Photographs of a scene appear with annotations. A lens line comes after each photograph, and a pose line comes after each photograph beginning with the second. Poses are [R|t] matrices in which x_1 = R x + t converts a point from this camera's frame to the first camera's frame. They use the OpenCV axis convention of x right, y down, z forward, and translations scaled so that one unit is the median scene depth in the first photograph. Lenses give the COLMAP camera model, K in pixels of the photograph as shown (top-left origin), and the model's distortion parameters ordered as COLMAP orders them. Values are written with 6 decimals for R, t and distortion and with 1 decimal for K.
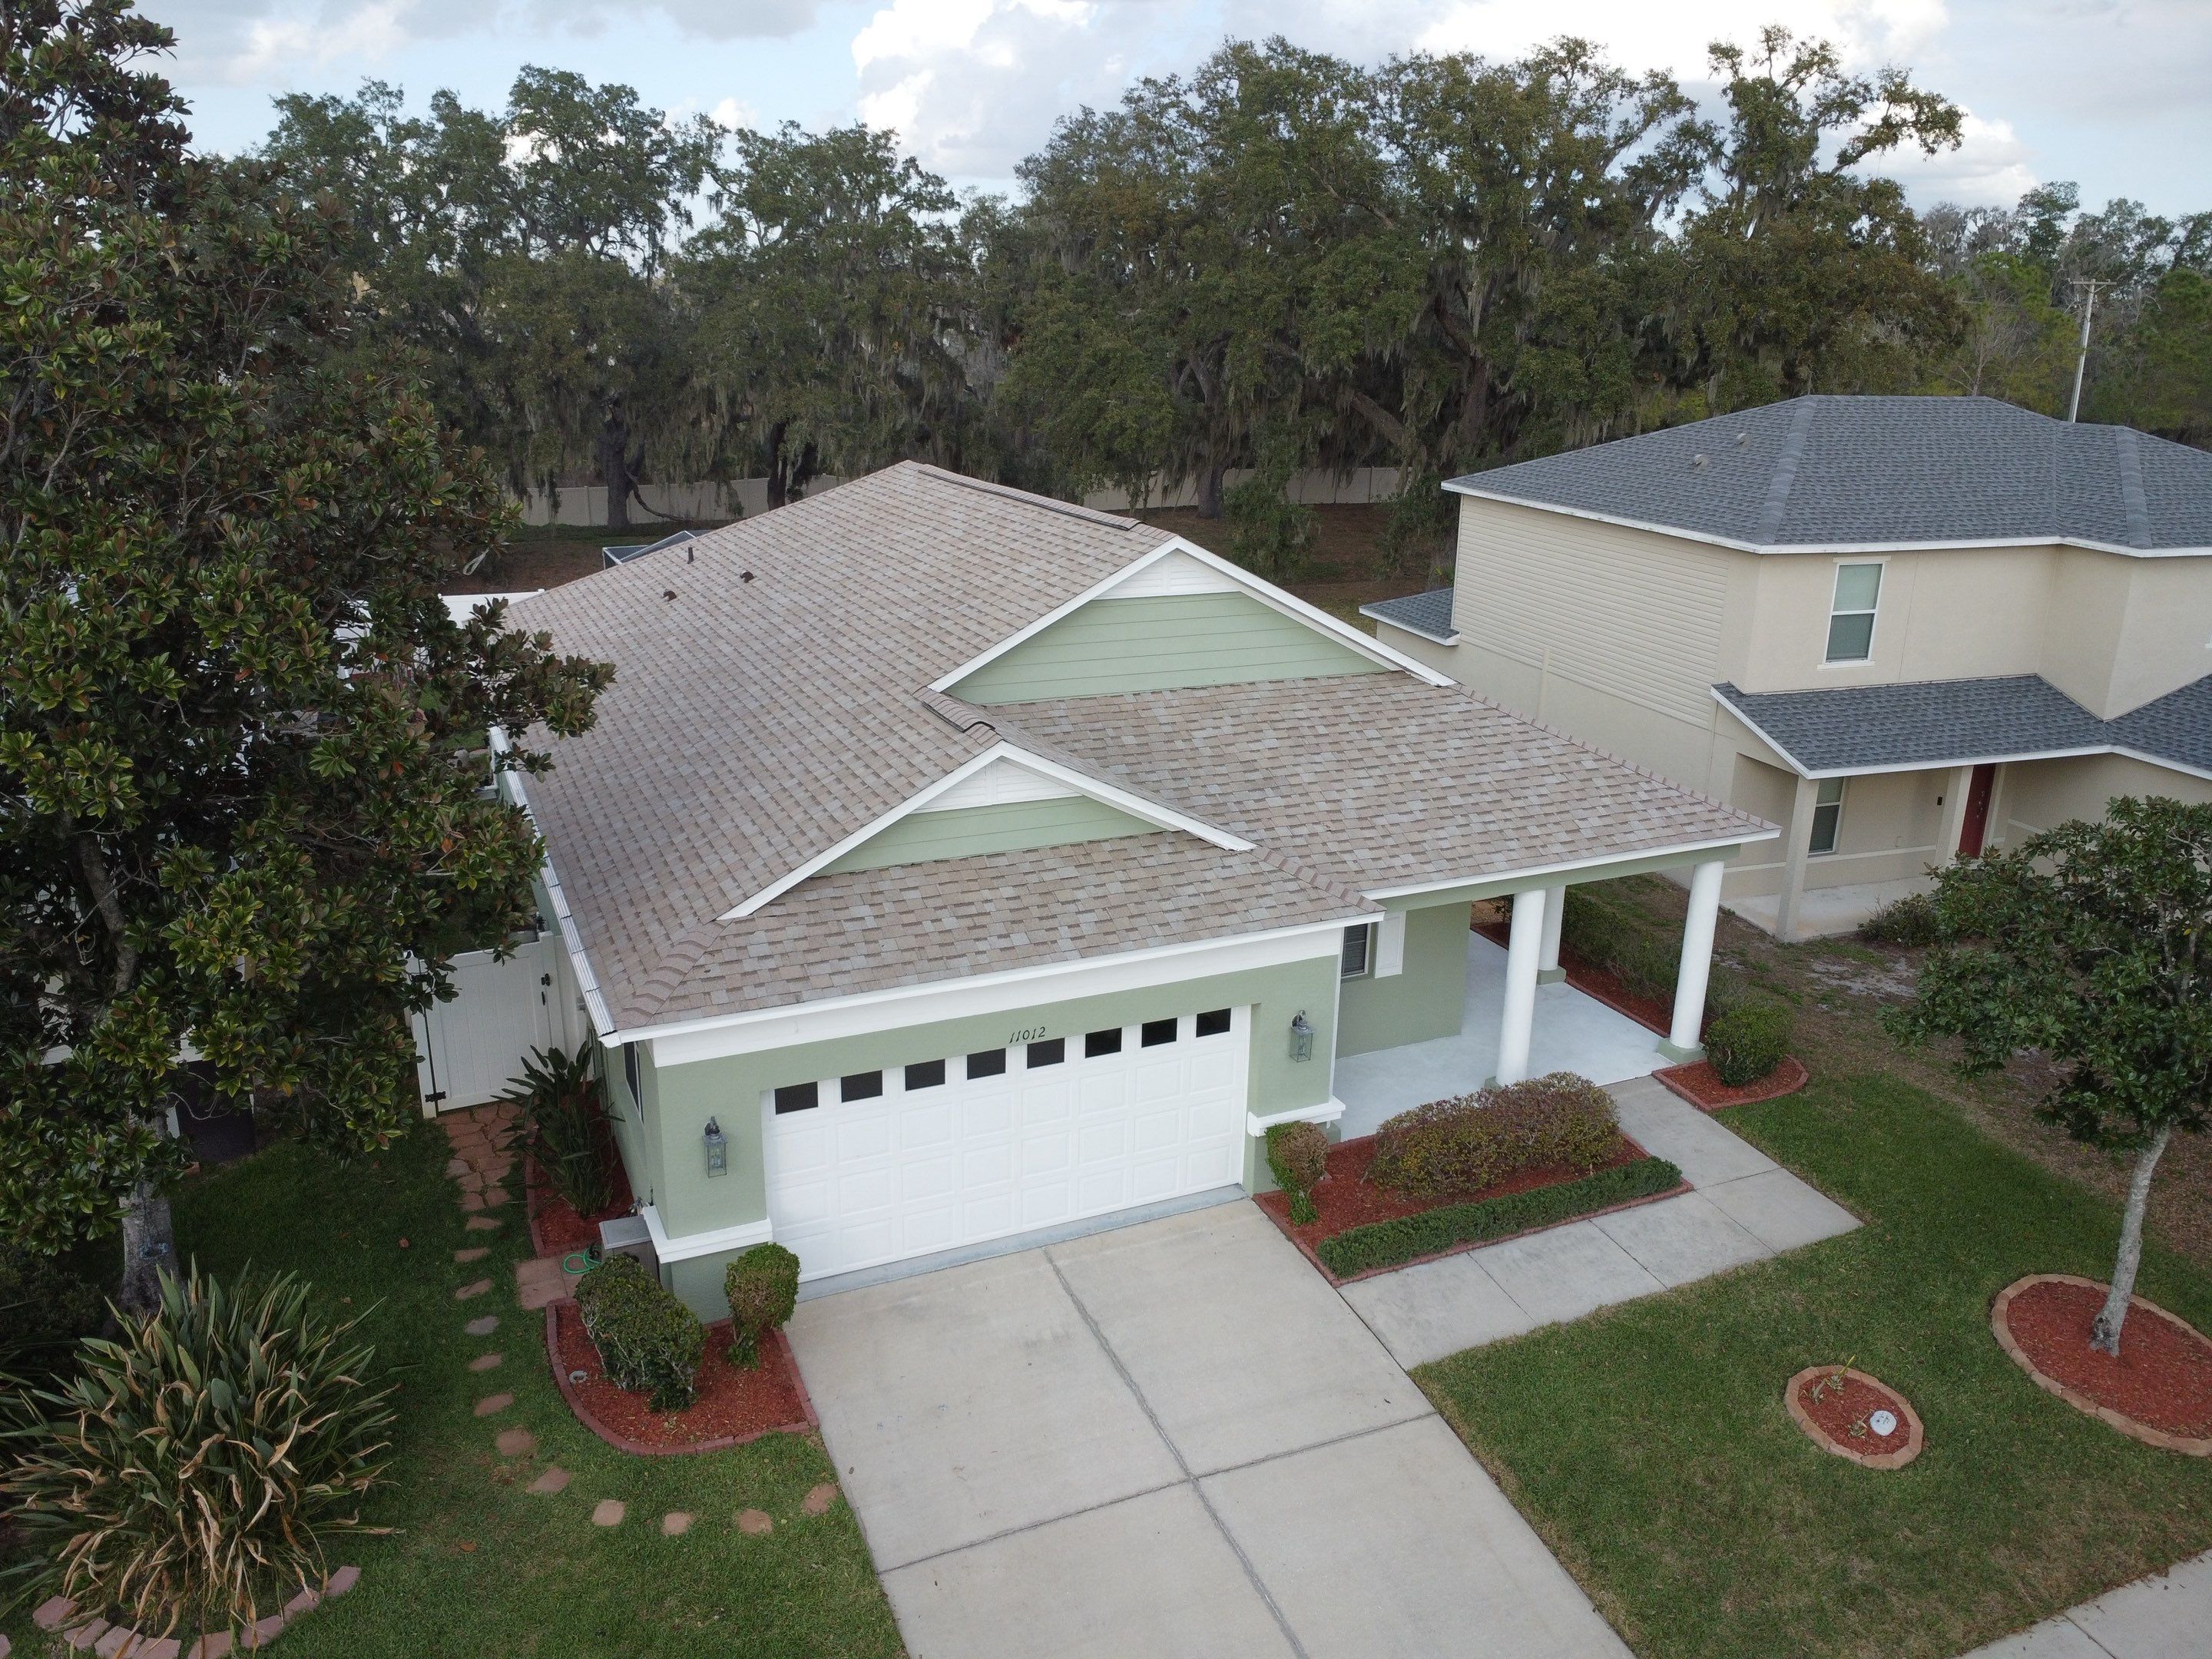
lens RADIAL K [[1606.1, 0, 1091.2], [0, 1606.1, 816.4], [0, 0, 1]] dist [-0.030959, -0.000929]
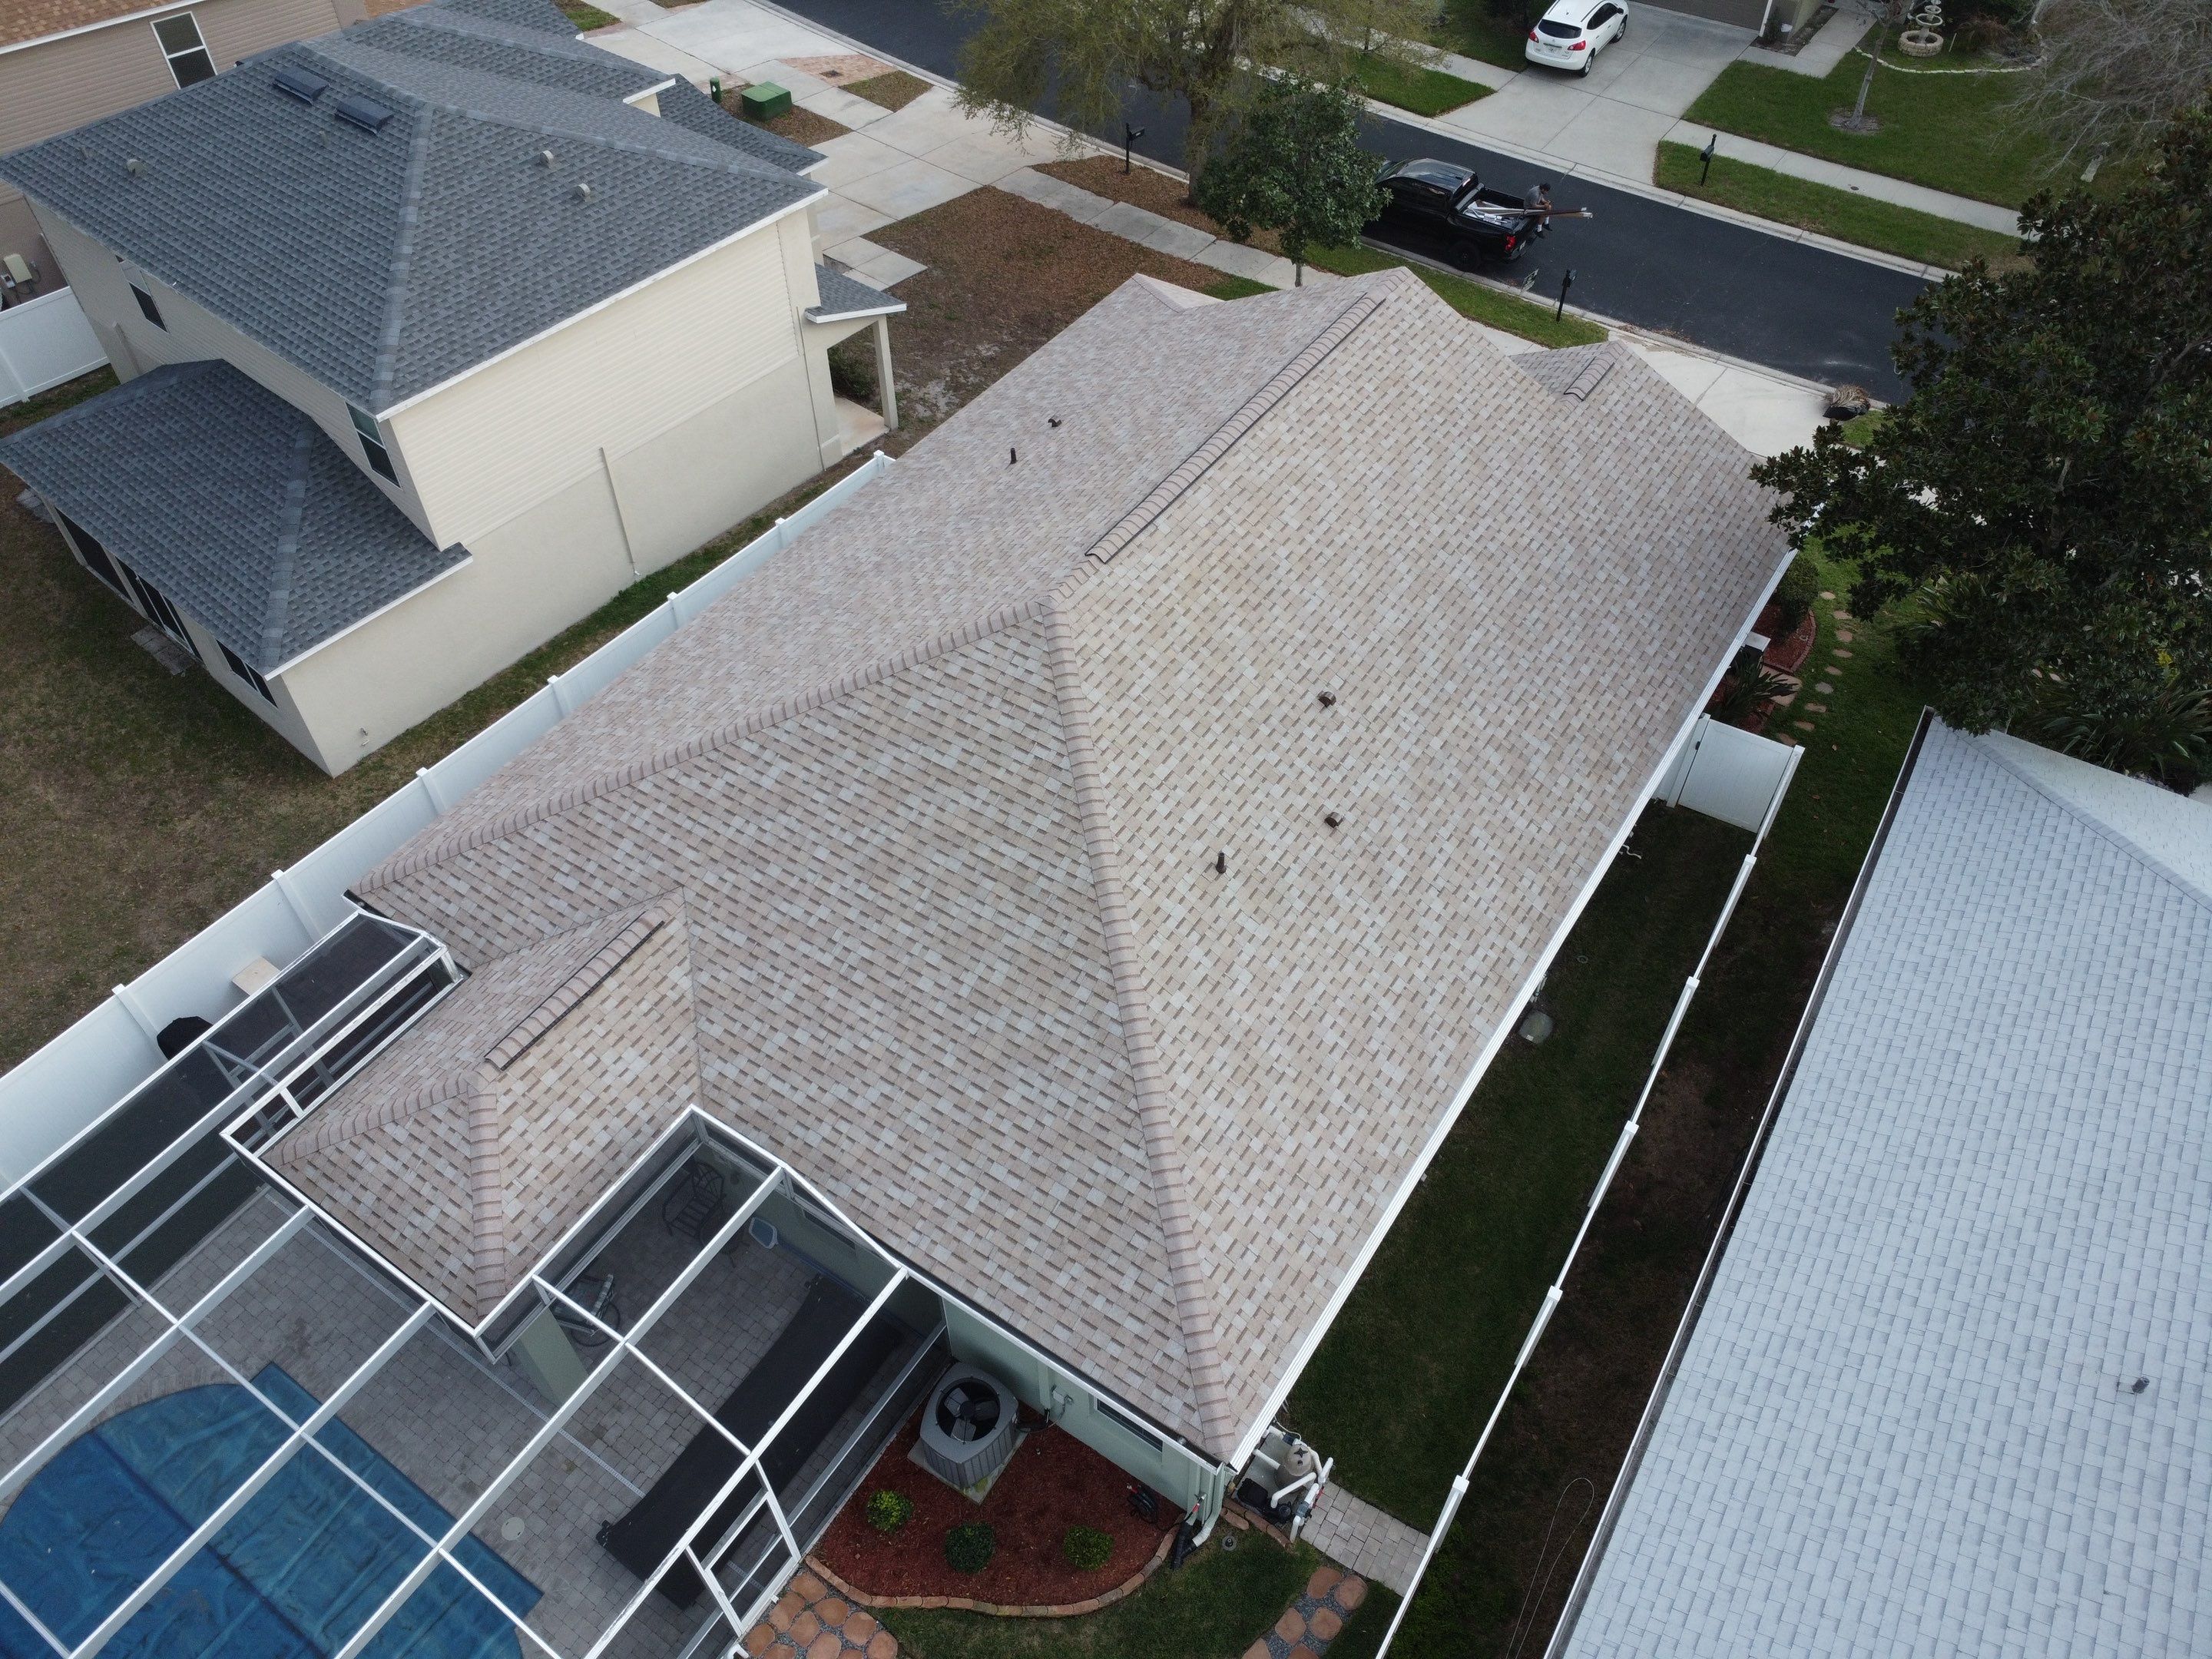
lens RADIAL K [[1606.1, 0, 1094.9], [0, 1606.1, 820.7], [0, 0, 1]] dist [-0.030959, -0.000929]
pose [[-0.528051, -0.631229, 0.568078, -1.053480], [0.256822, 0.518918, 0.815332, -1.319237], [-0.809447, 0.576431, -0.111901, 1.914060]]
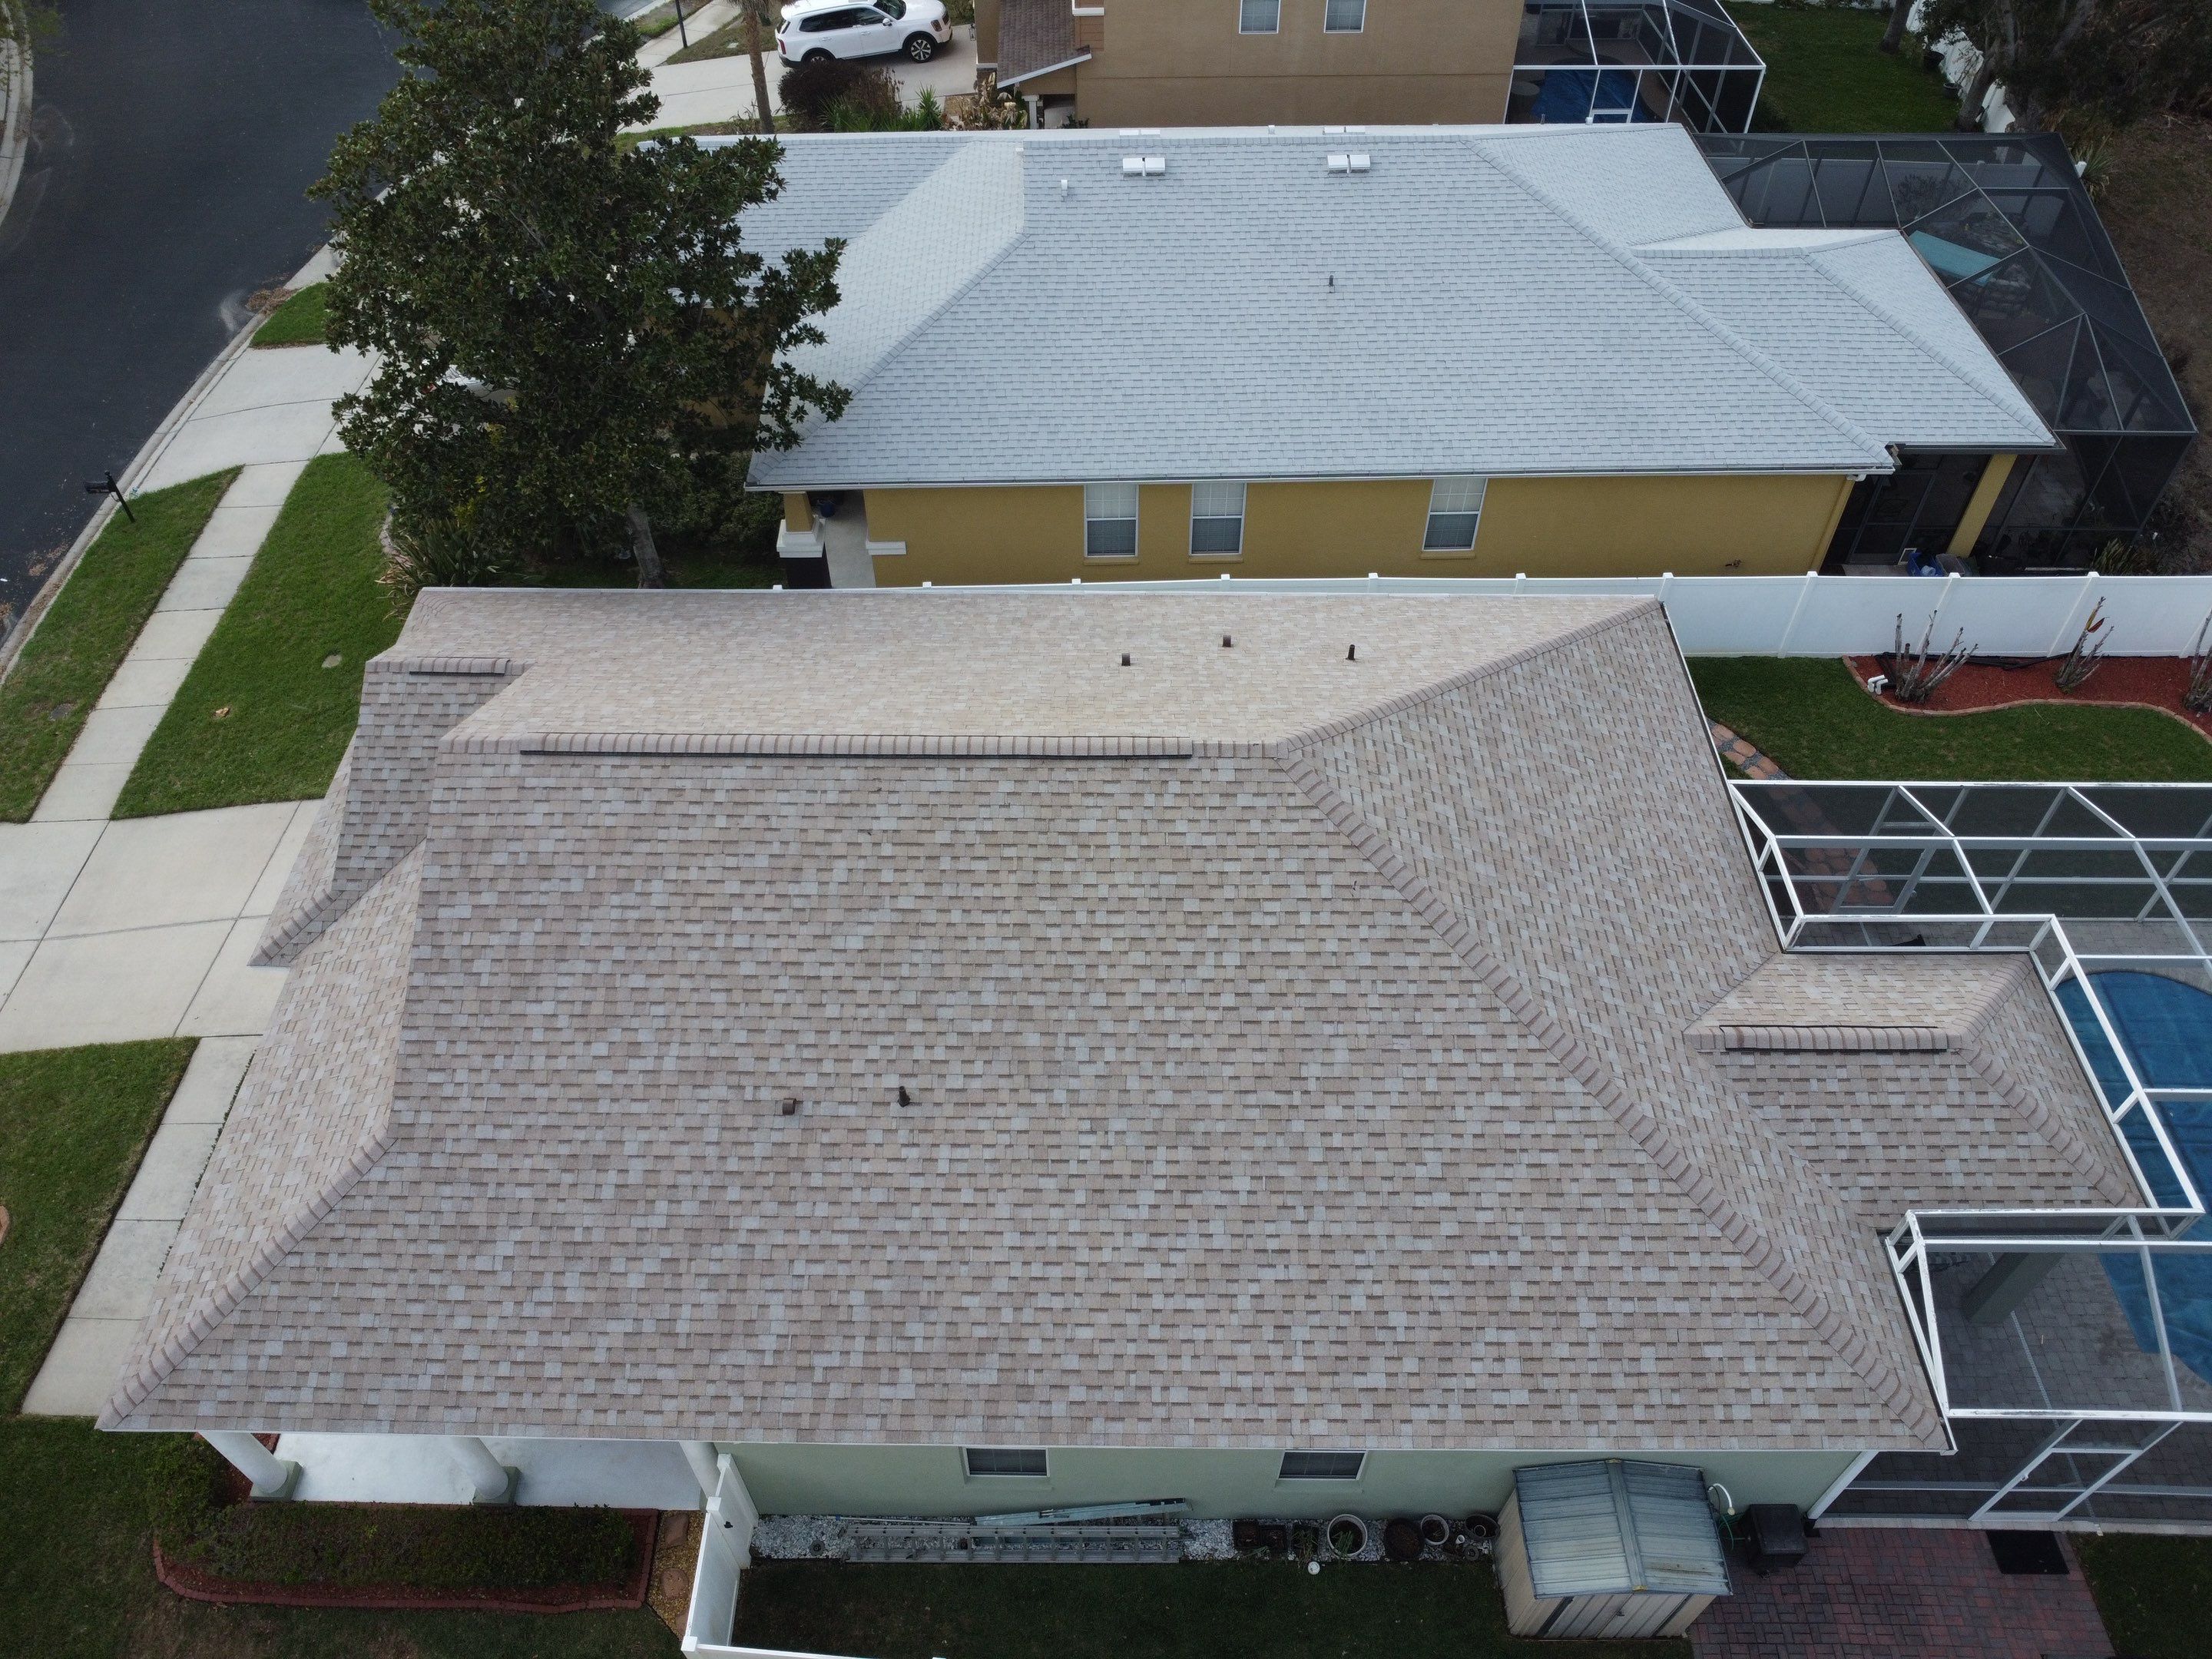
lens RADIAL K [[1606.1, 0, 1096.0], [0, 1606.1, 819.7], [0, 0, 1]] dist [-0.030959, -0.000929]
pose [[-0.419771, 0.660345, -0.622685, 0.643541], [-0.270862, 0.563653, 0.780339, -1.239817], [0.866271, 0.496226, -0.057743, 1.676720]]
